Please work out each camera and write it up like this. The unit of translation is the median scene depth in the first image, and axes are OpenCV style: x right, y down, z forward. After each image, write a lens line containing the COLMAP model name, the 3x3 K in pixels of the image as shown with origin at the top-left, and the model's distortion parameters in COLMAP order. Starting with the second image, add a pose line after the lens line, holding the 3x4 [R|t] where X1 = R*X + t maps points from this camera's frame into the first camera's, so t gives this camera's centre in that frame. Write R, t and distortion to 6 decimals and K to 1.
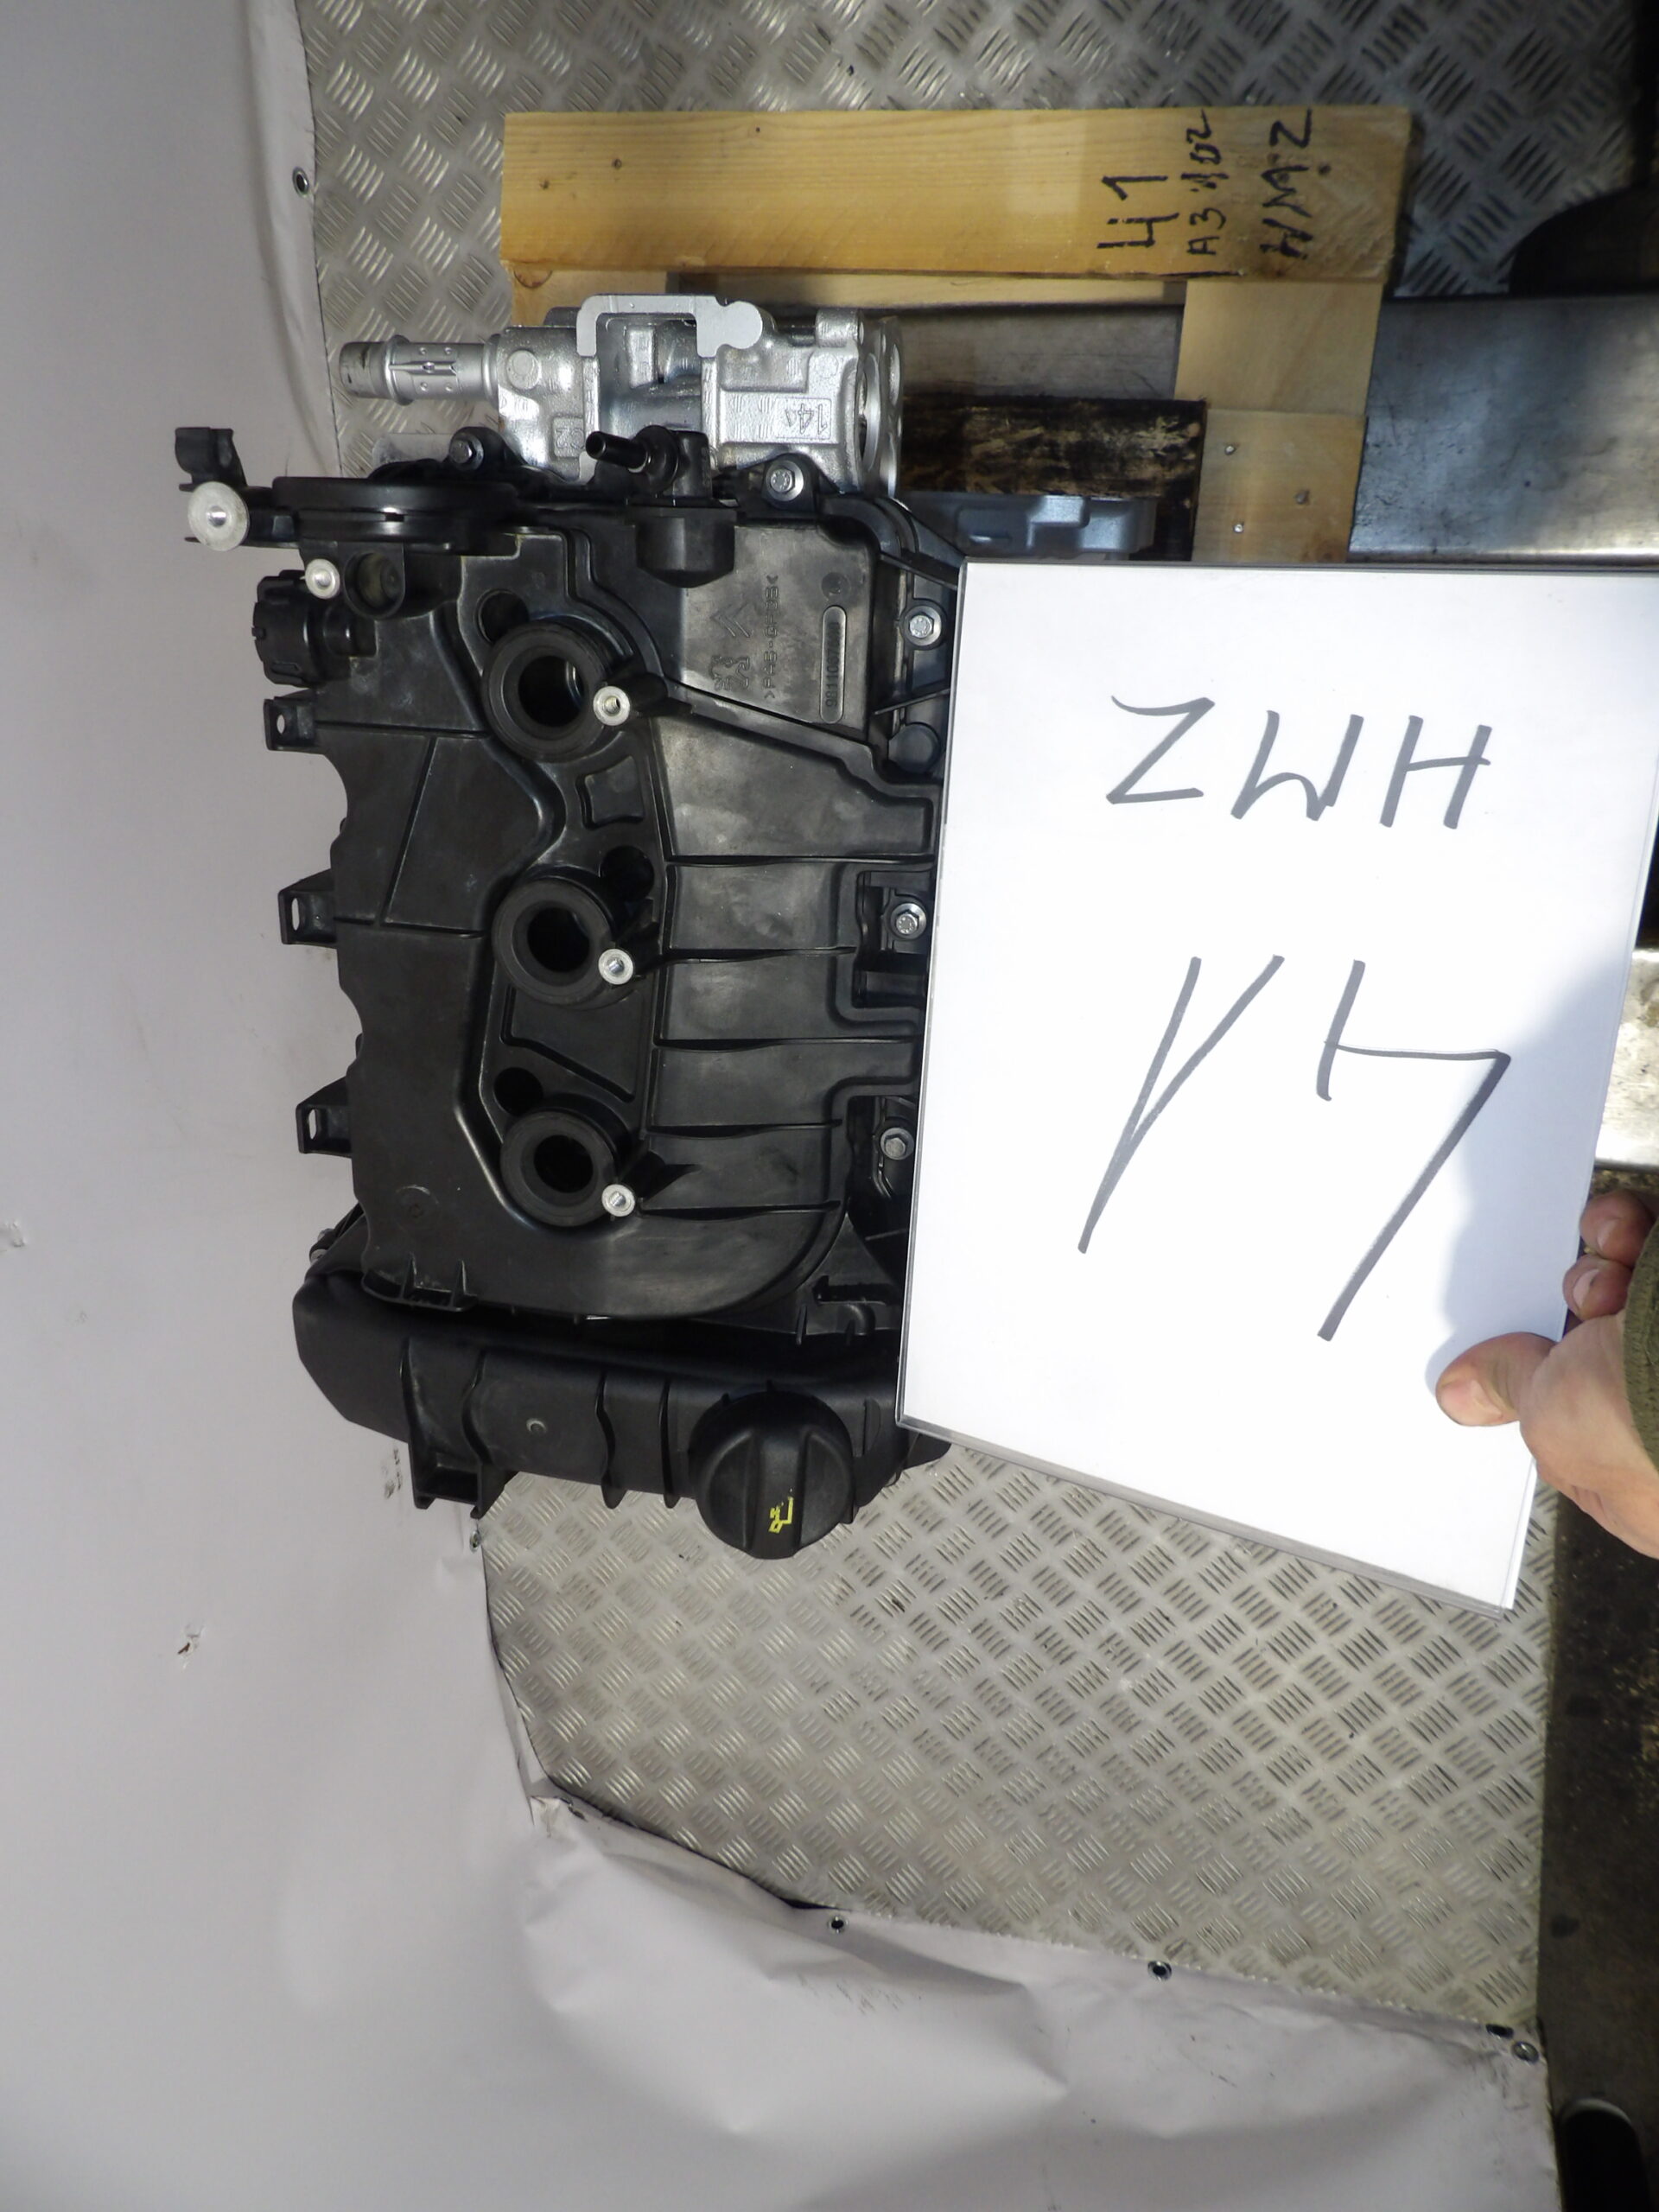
lens RADIAL K [[1561.7, 0, 829.5], [0, 1561.7, 1106.0], [0, 0, 1]] dist [-0.065614, 0.085395]
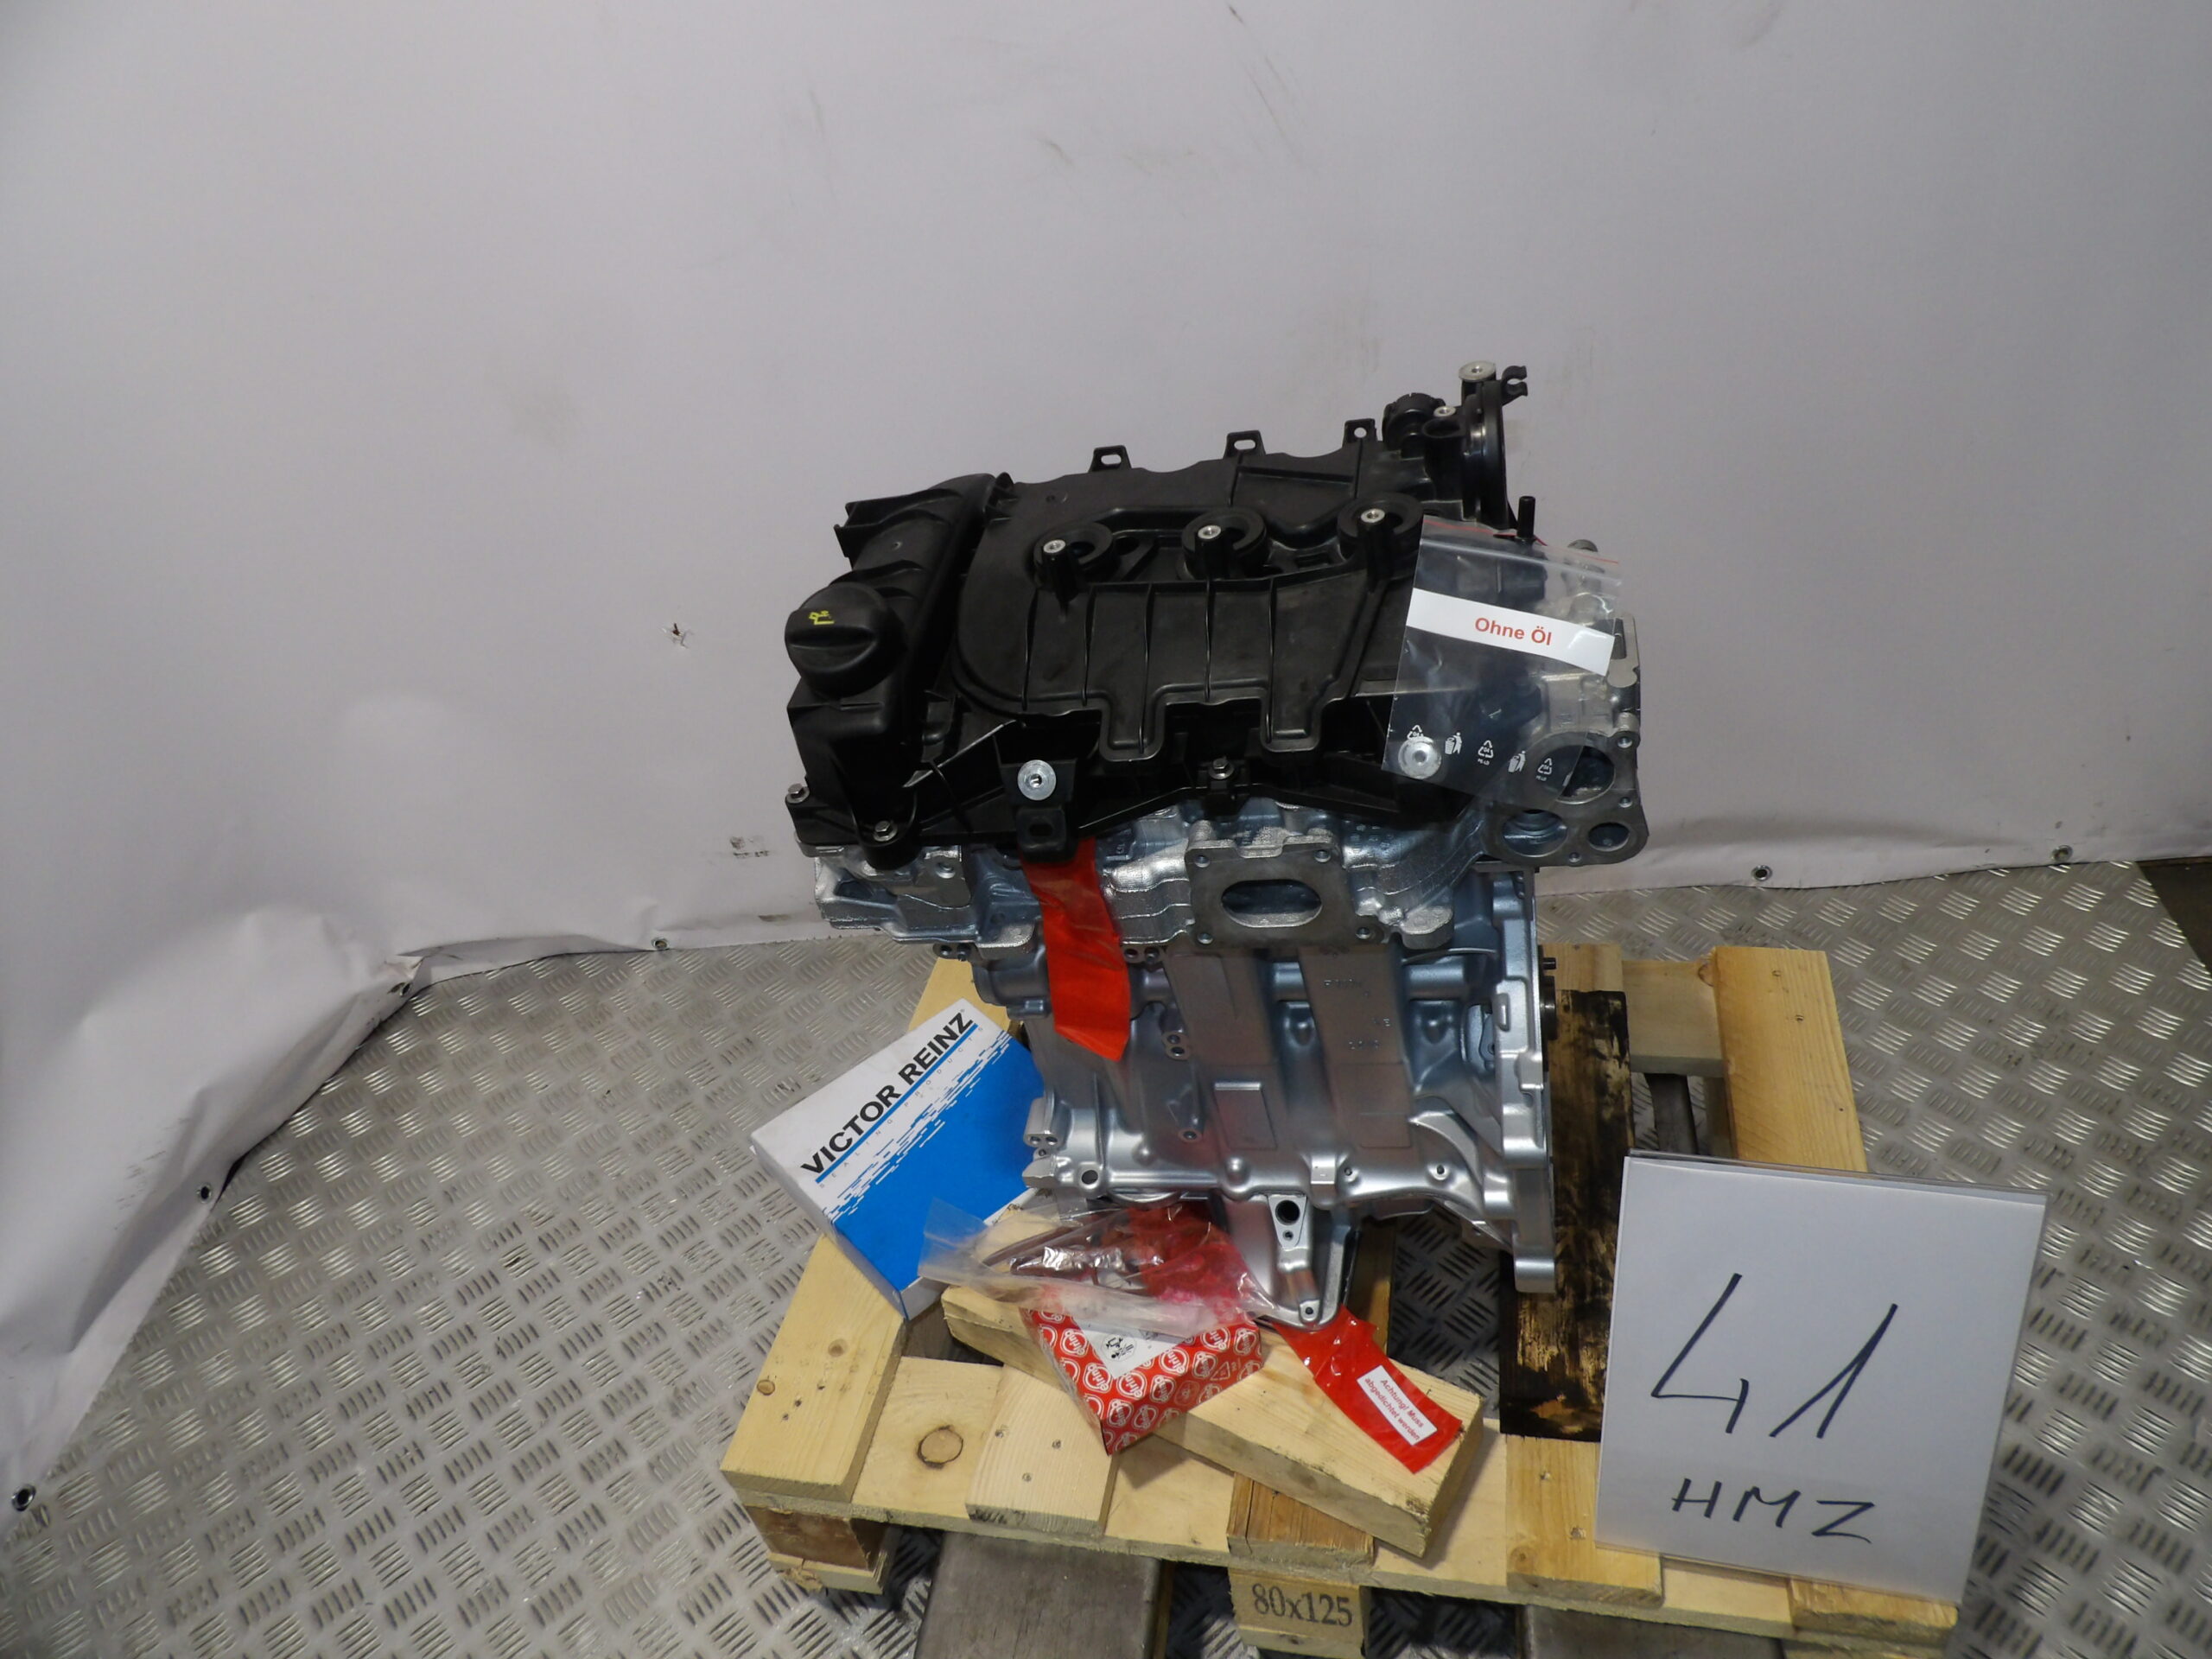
lens RADIAL K [[1561.7, 0, 1106.0], [0, 1561.7, 829.5], [0, 0, 1]] dist [-0.065614, 0.085395]
pose [[-0.086416, 0.827829, -0.554284, 0.358466], [-0.990335, -0.131963, -0.042689, 0.015204], [-0.108485, 0.545238, 0.831232, -0.051270]]
